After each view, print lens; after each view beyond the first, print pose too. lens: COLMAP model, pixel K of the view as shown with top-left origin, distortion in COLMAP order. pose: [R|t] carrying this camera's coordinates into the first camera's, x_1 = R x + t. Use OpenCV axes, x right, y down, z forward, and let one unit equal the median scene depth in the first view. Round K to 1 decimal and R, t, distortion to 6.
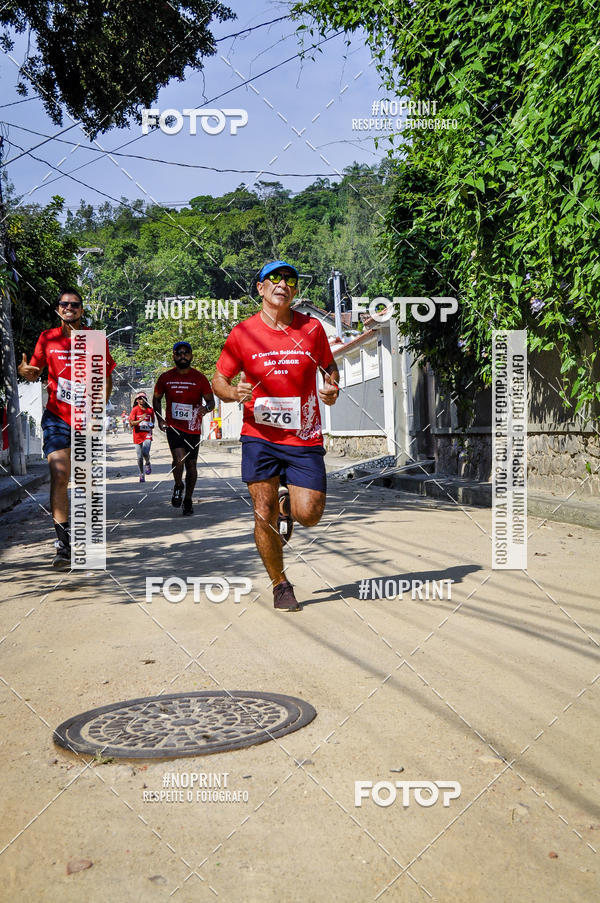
lens RADIAL K [[1284.2, 0, 289.4], [0, 1284.2, 468.1], [0, 0, 1]] dist [-0.051559, 0.066336]
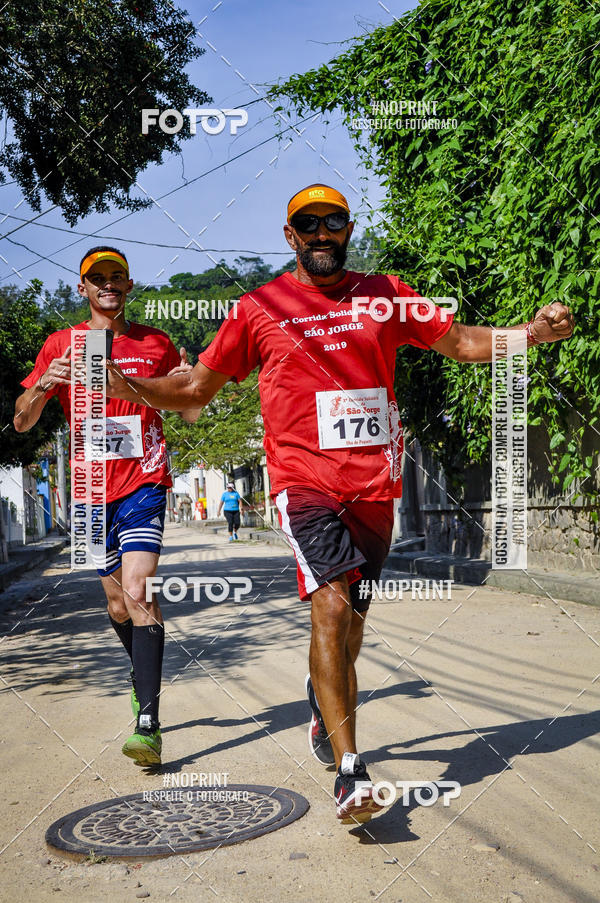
lens RADIAL K [[1316.2, 0, 290.1], [0, 1316.2, 468.0], [0, 0, 1]] dist [-0.042784, 0.034964]
pose [[0.999631, -0.024772, 0.011154, 0.000342], [0.025392, 0.997910, -0.059415, -0.003325], [-0.009659, 0.059676, 0.998171, -0.011095]]
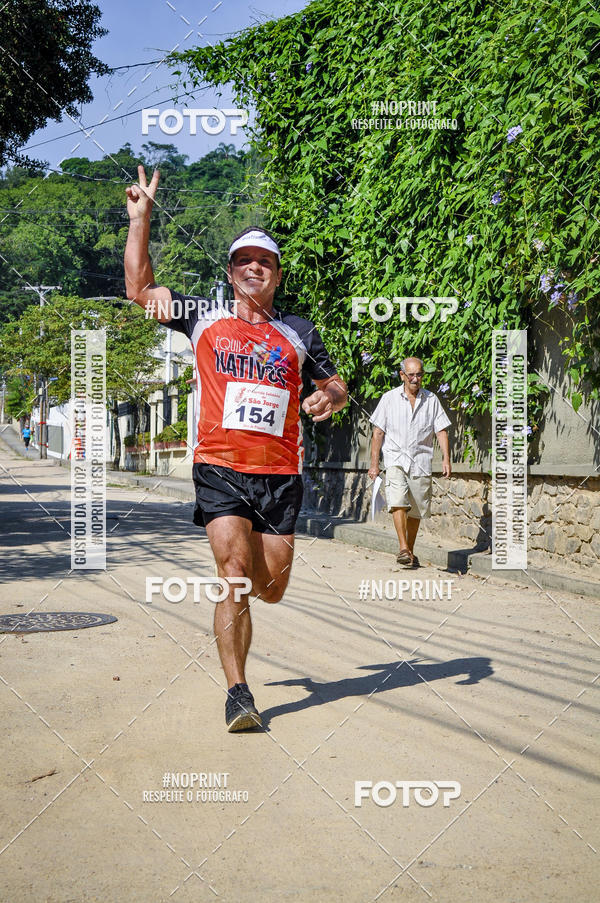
lens RADIAL K [[1669.6, 0, 300.6], [0, 1669.6, 460.5], [0, 0, 1]] dist [0.004467, 0.051920]
pose [[0.995992, 0.049625, 0.074412, 0.029637], [-0.047699, 0.998485, -0.027450, 0.006093], [-0.075661, 0.023791, 0.996850, -0.440338]]
